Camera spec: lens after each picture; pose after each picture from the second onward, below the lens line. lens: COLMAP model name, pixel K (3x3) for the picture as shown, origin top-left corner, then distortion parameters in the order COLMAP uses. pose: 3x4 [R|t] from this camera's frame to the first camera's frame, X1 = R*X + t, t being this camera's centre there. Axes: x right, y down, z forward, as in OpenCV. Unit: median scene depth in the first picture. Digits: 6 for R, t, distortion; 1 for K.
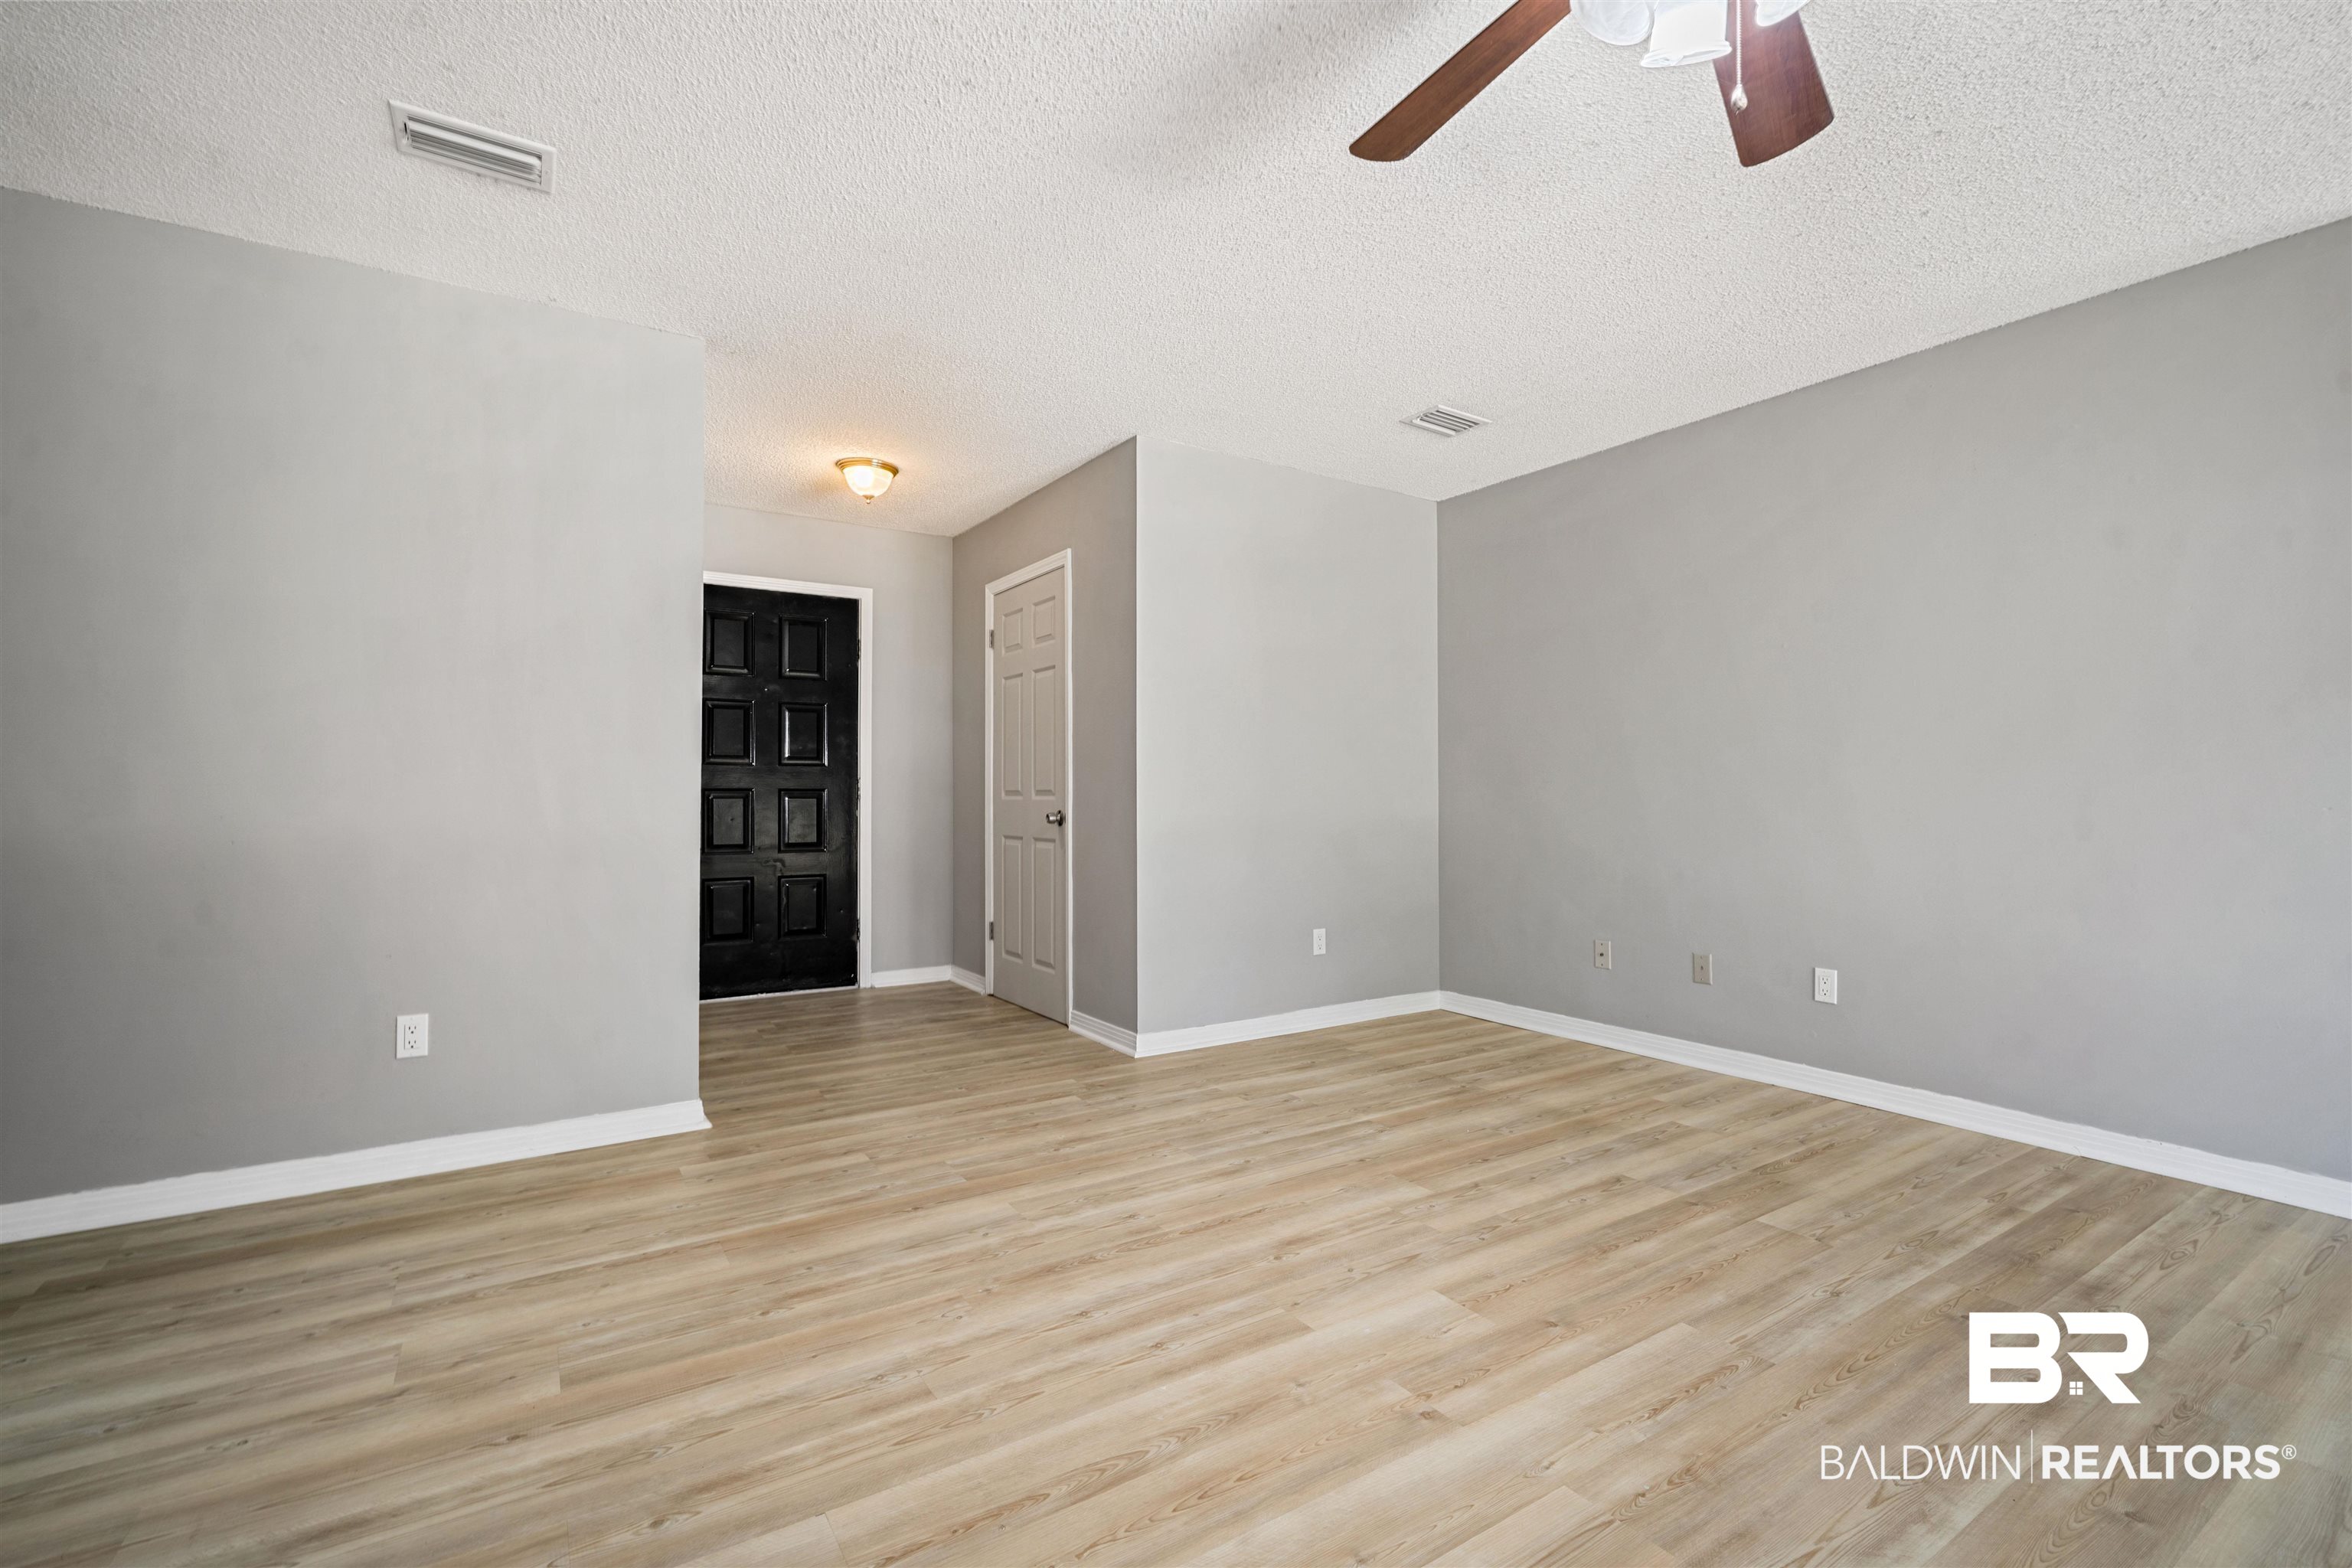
lens RADIAL K [[1032.9, 0, 1195.9], [0, 1032.9, 779.9], [0, 0, 1]] dist [-0.008562, -0.000354]
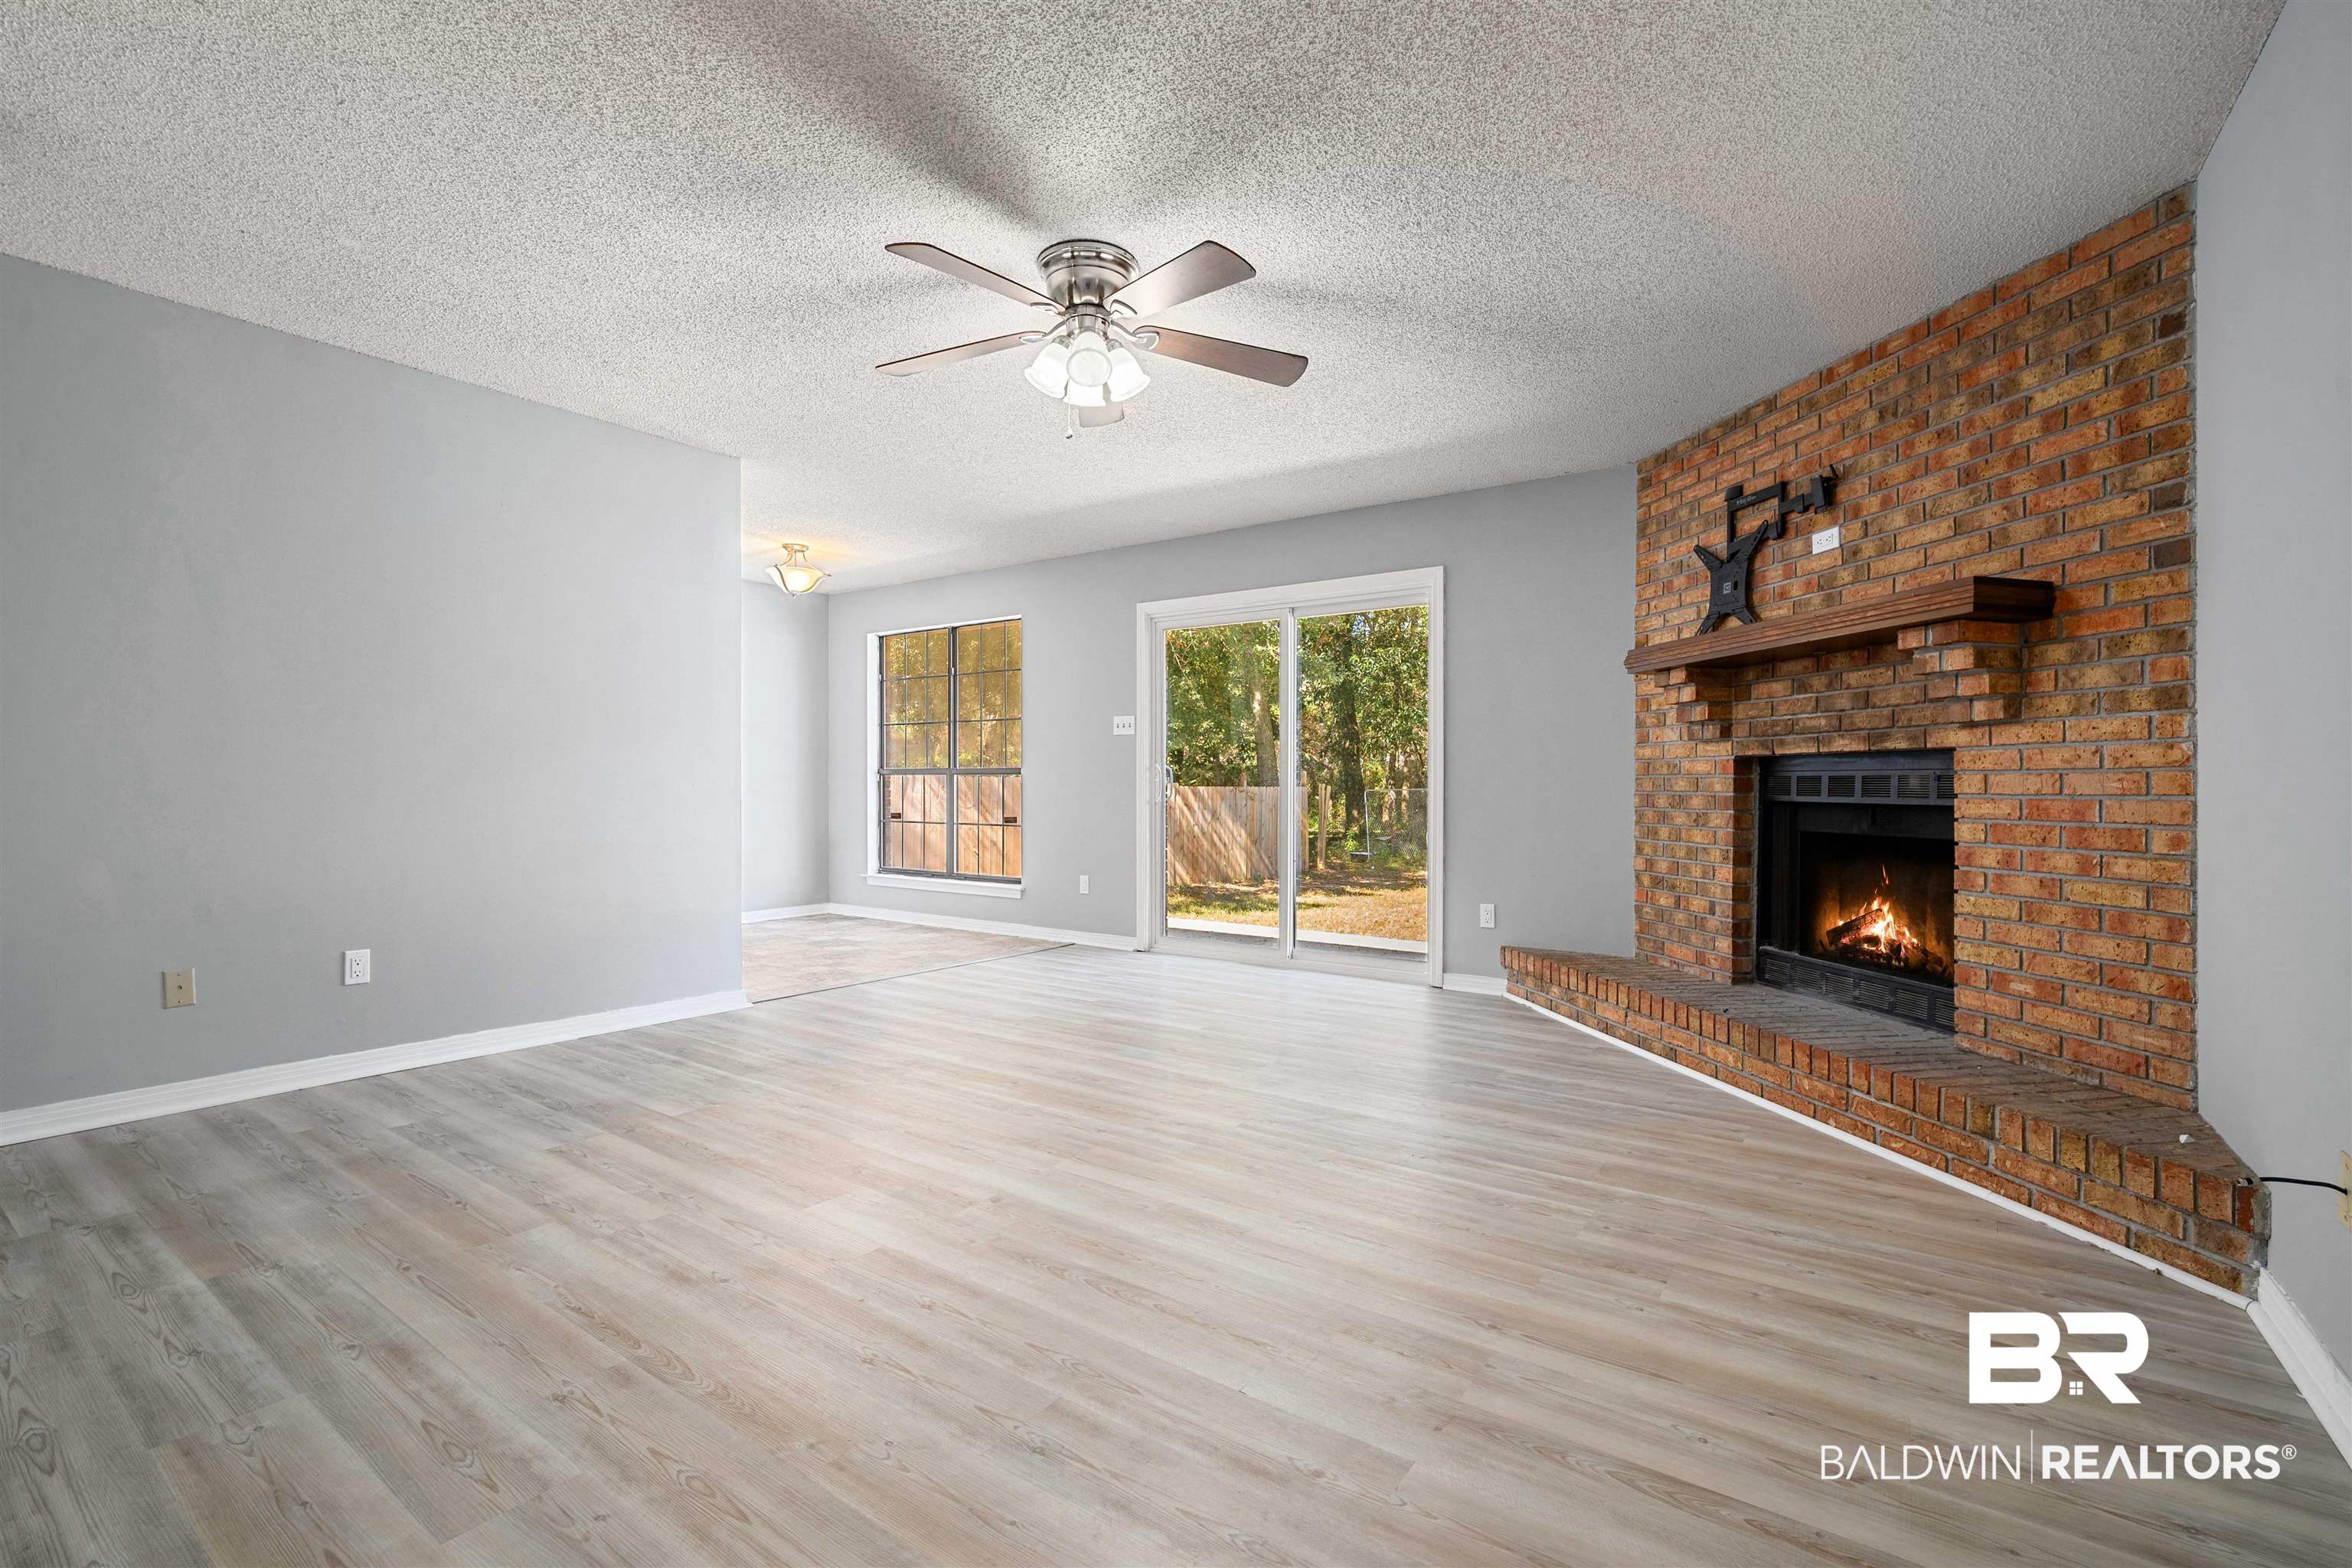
lens RADIAL K [[1029.2, 0, 1176.0], [0, 1029.2, 784.0], [0, 0, 1]] dist [-0.000652, 0.000342]
pose [[-0.360863, -0.001823, 0.932617, -0.784365], [-0.022471, 0.999725, -0.006741, 0.017032], [-0.932348, -0.023389, -0.360804, 0.826951]]
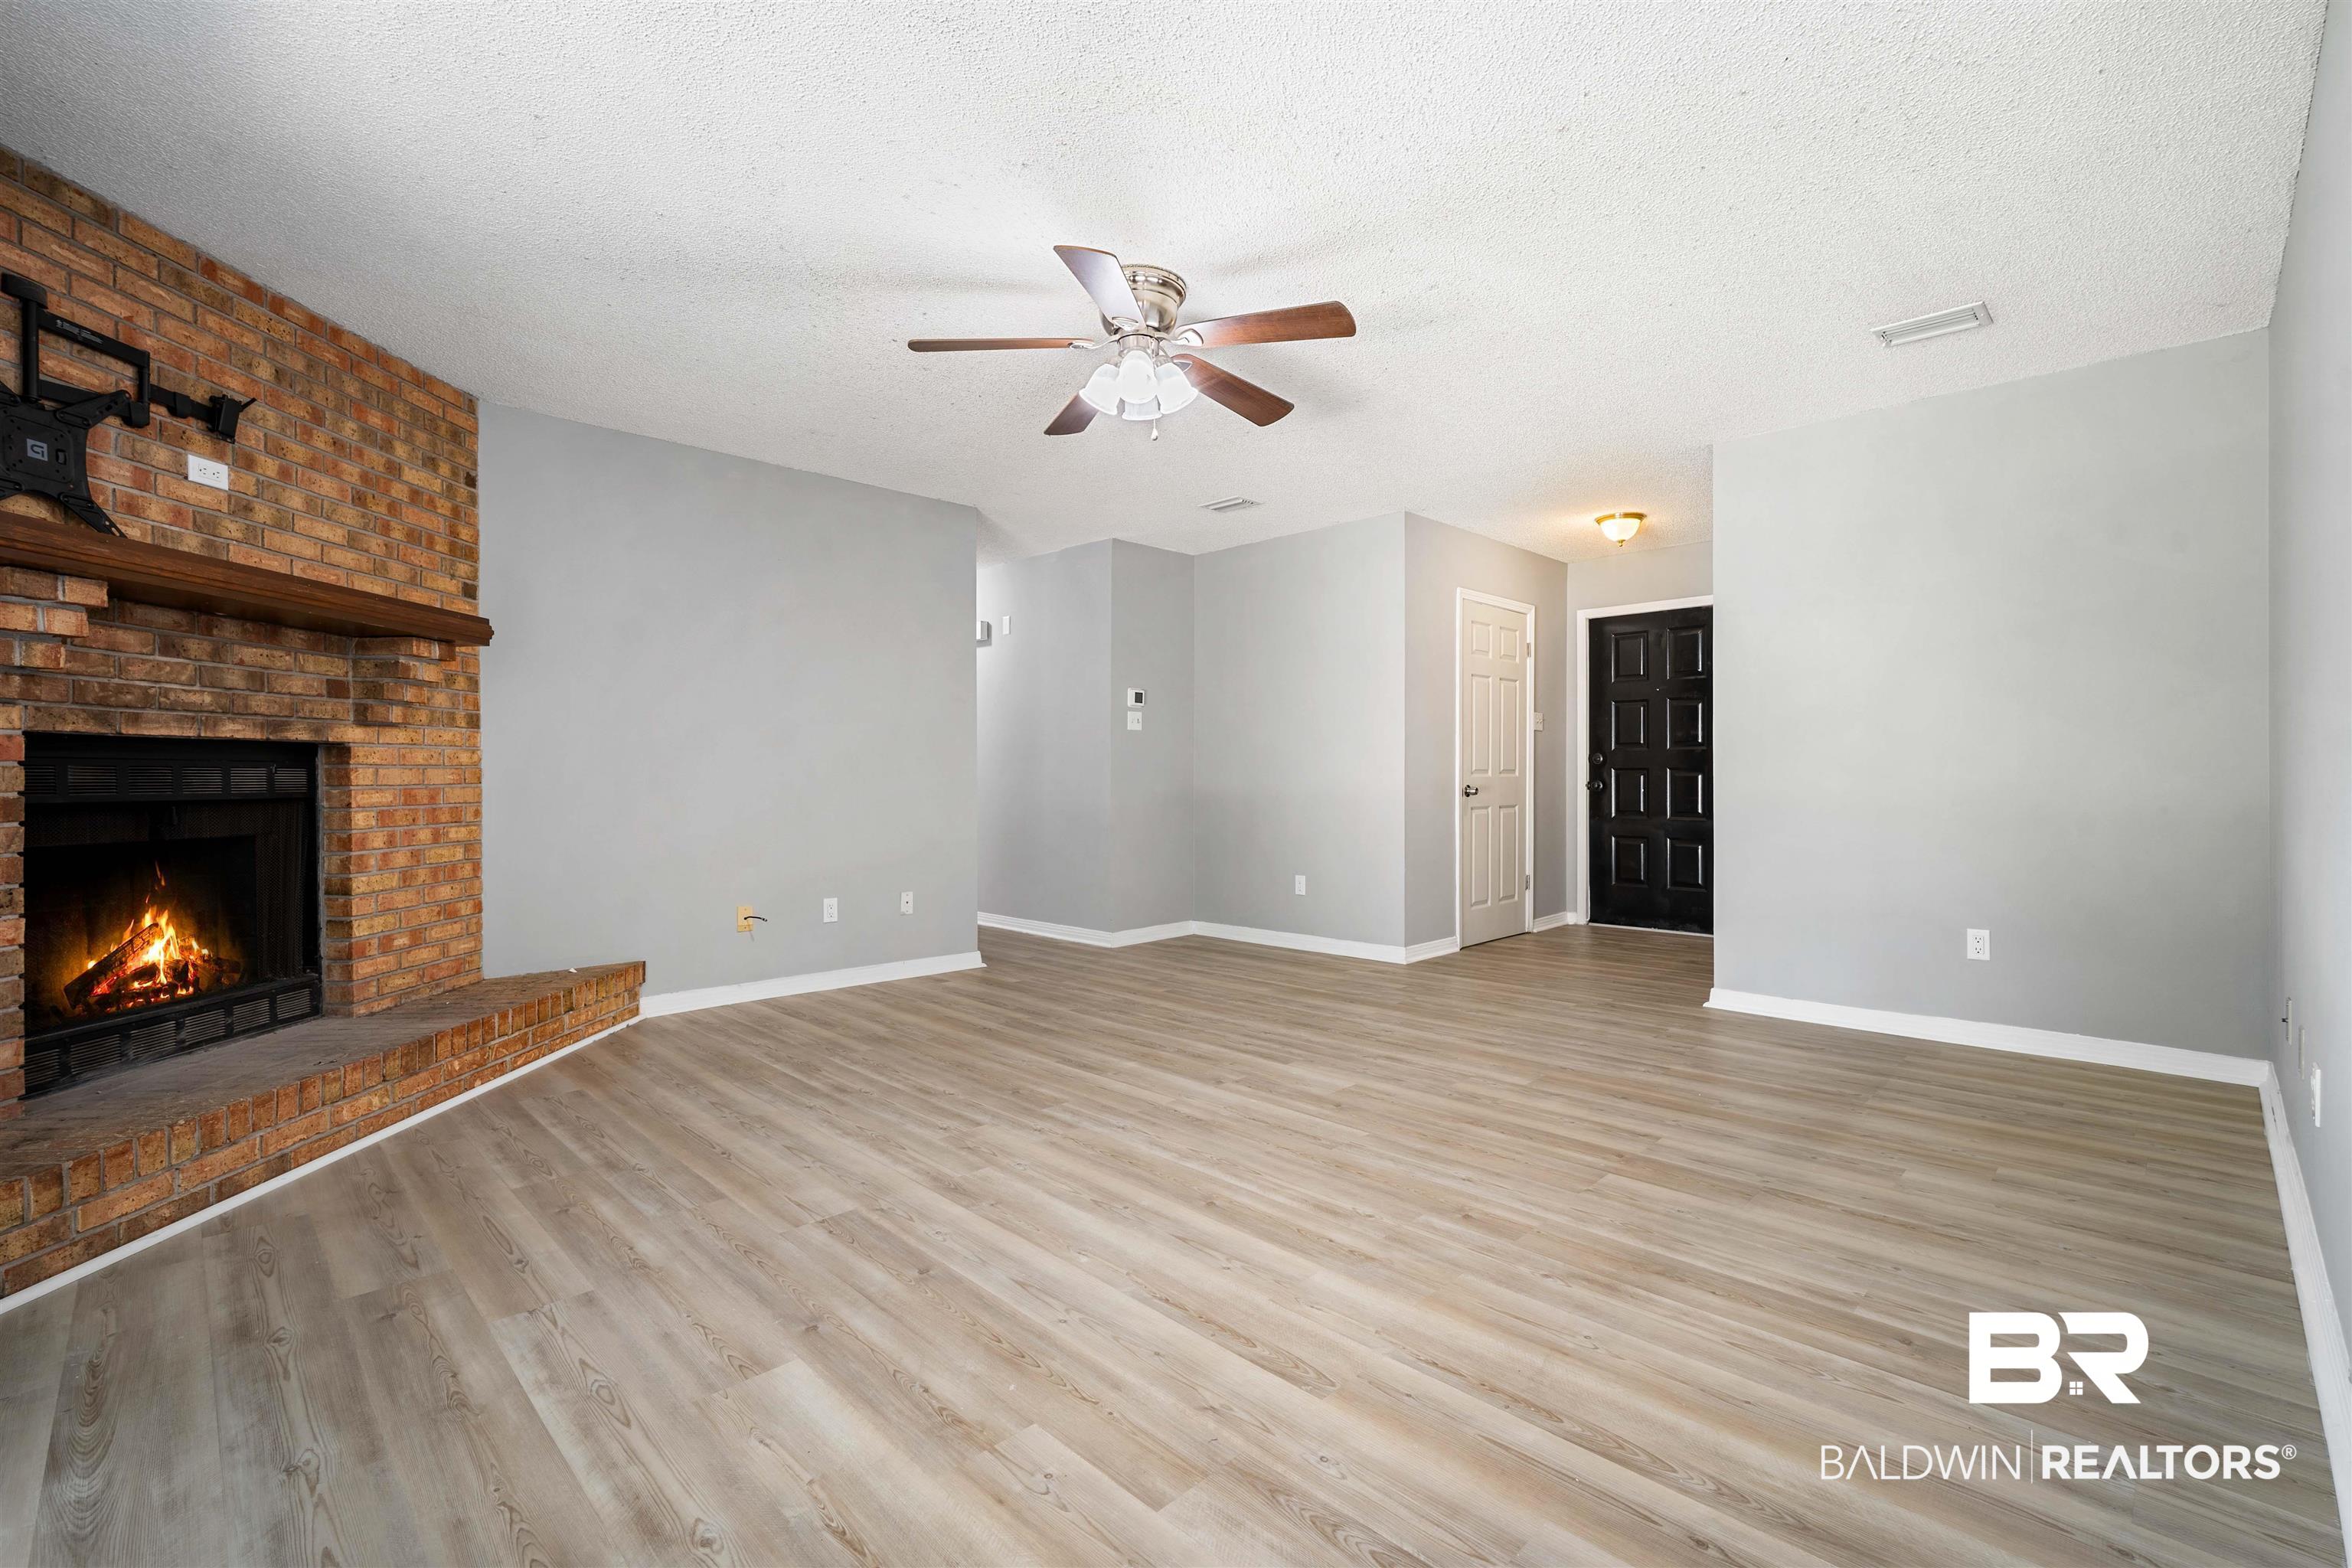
lens RADIAL K [[1029.2, 0, 1176.0], [0, 1029.2, 784.0], [0, 0, 1]] dist [-0.000652, 0.000342]
pose [[0.195822, 0.006723, -0.980616, 1.385055], [0.021002, 0.999718, 0.011048, 0.005952], [0.980414, -0.022758, 0.195626, 0.338795]]
